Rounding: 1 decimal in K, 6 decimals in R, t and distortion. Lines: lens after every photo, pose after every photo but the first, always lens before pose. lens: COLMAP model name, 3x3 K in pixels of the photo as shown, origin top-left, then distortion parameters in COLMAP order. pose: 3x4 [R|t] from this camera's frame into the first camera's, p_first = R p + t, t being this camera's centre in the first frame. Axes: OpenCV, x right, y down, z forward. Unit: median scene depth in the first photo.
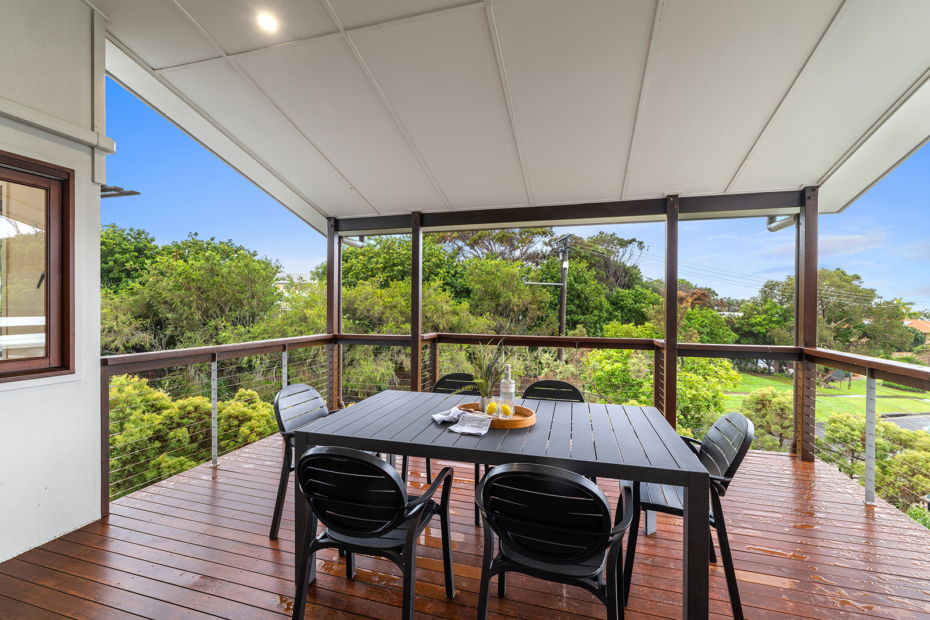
lens RADIAL K [[404.4, 0, 461.4], [0, 404.4, 308.4], [0, 0, 1]] dist [-0.001627, 0.001945]
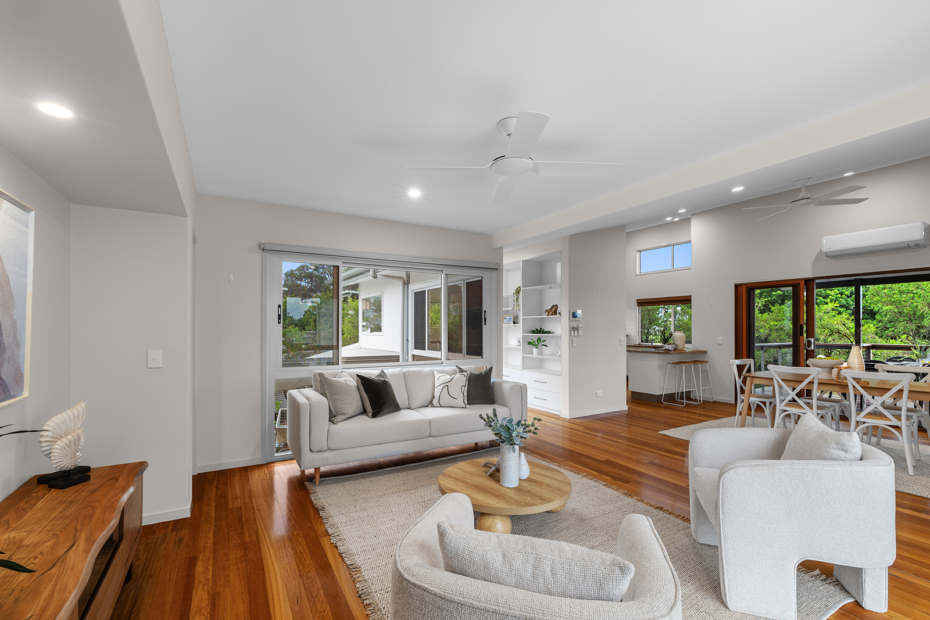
lens RADIAL K [[404.4, 0, 464.1], [0, 404.4, 323.2], [0, 0, 1]] dist [-0.001627, 0.001945]
pose [[0.730850, -0.015407, -0.682364, -0.036223], [0.000571, 0.999759, -0.021962, 0.002257], [0.682538, 0.015661, 0.730682, -0.352350]]
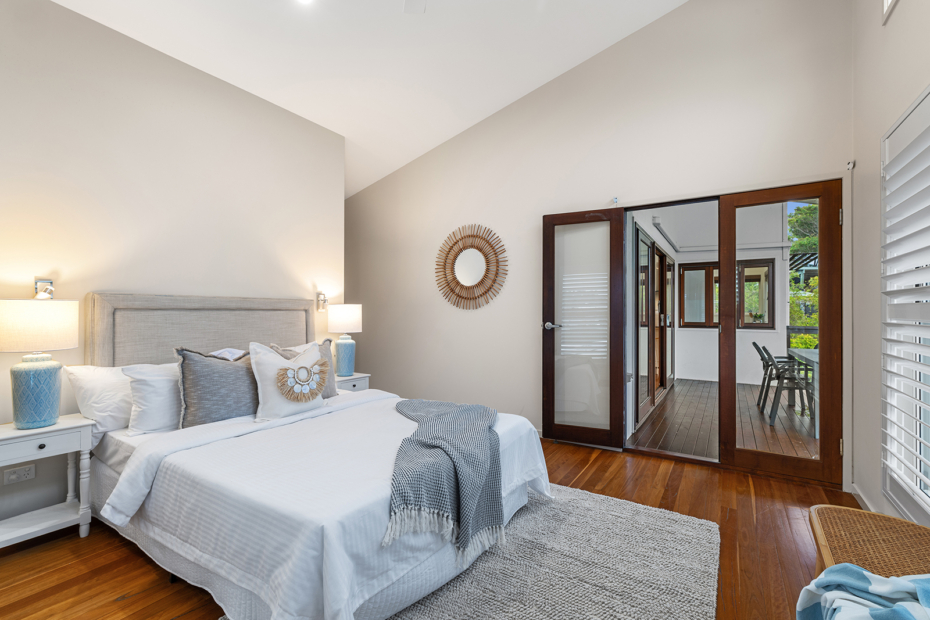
lens RADIAL K [[404.4, 0, 471.0], [0, 404.4, 313.9], [0, 0, 1]] dist [-0.001627, 0.001945]
pose [[-0.269905, -0.005150, -0.962873, 0.277003], [-0.005132, 0.999979, -0.003910, 0.008289], [0.962873, 0.003886, -0.269926, -0.032936]]
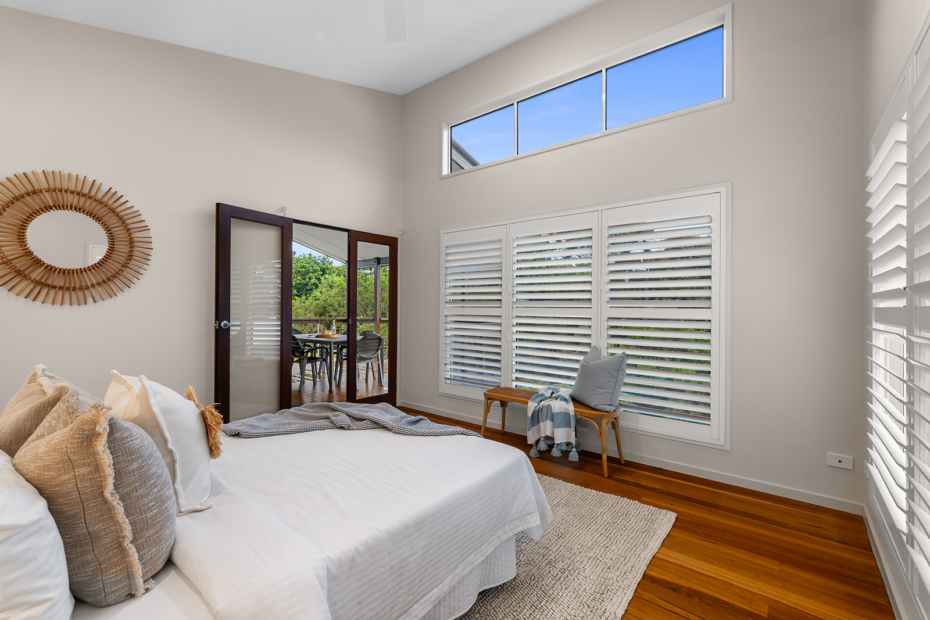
lens RADIAL K [[404.4, 0, 462.0], [0, 404.4, 305.5], [0, 0, 1]] dist [-0.001627, 0.001945]
pose [[0.920994, -0.005639, -0.389537, 0.247397], [-0.000054, 0.999893, -0.014600, 0.007113], [0.389578, 0.013468, 0.920895, -0.162661]]
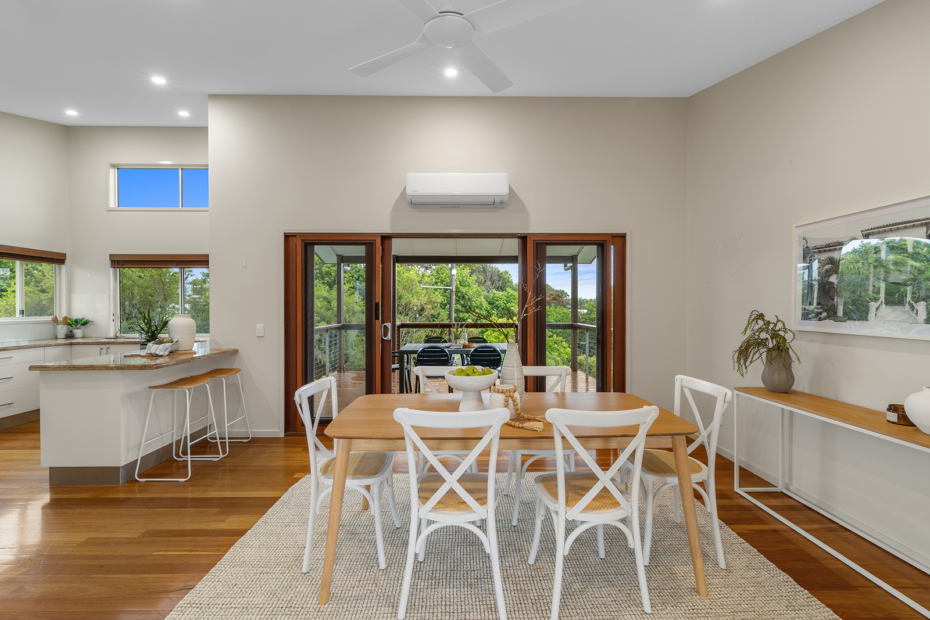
lens RADIAL K [[404.4, 0, 464.2], [0, 404.4, 306.9], [0, 0, 1]] dist [-0.001627, 0.001945]
pose [[0.955439, -0.008549, 0.295064, -0.074145], [0.009420, 0.999954, -0.001533, -0.000228], [-0.295038, 0.004244, 0.955476, -0.173392]]
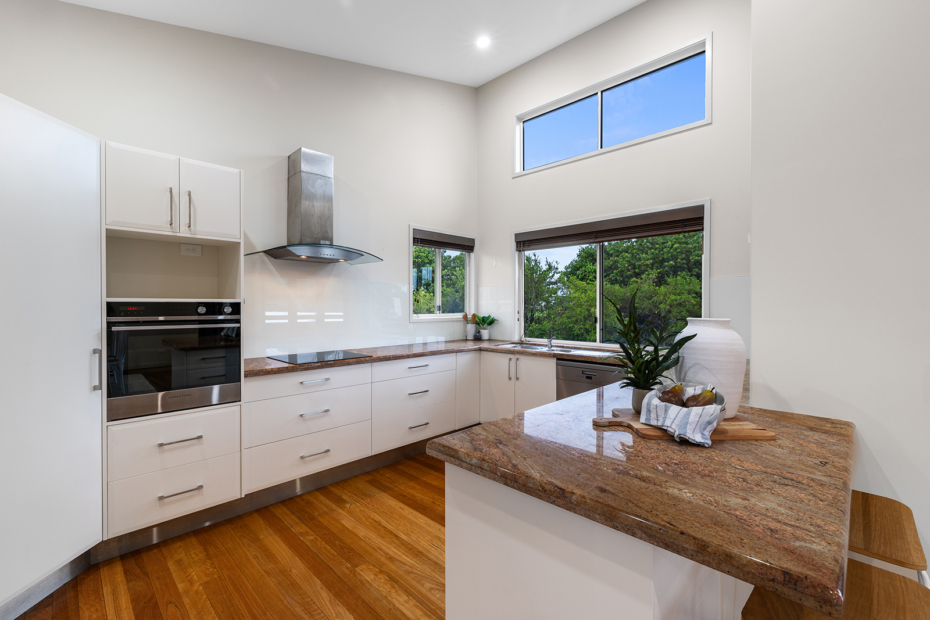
lens RADIAL K [[404.4, 0, 463.5], [0, 404.4, 306.7], [0, 0, 1]] dist [-0.001627, 0.001945]
pose [[0.881968, -0.003840, -0.471294, -0.144031], [0.003651, 0.999992, -0.001314, -0.000489], [0.471295, -0.000562, 0.881975, -0.045336]]
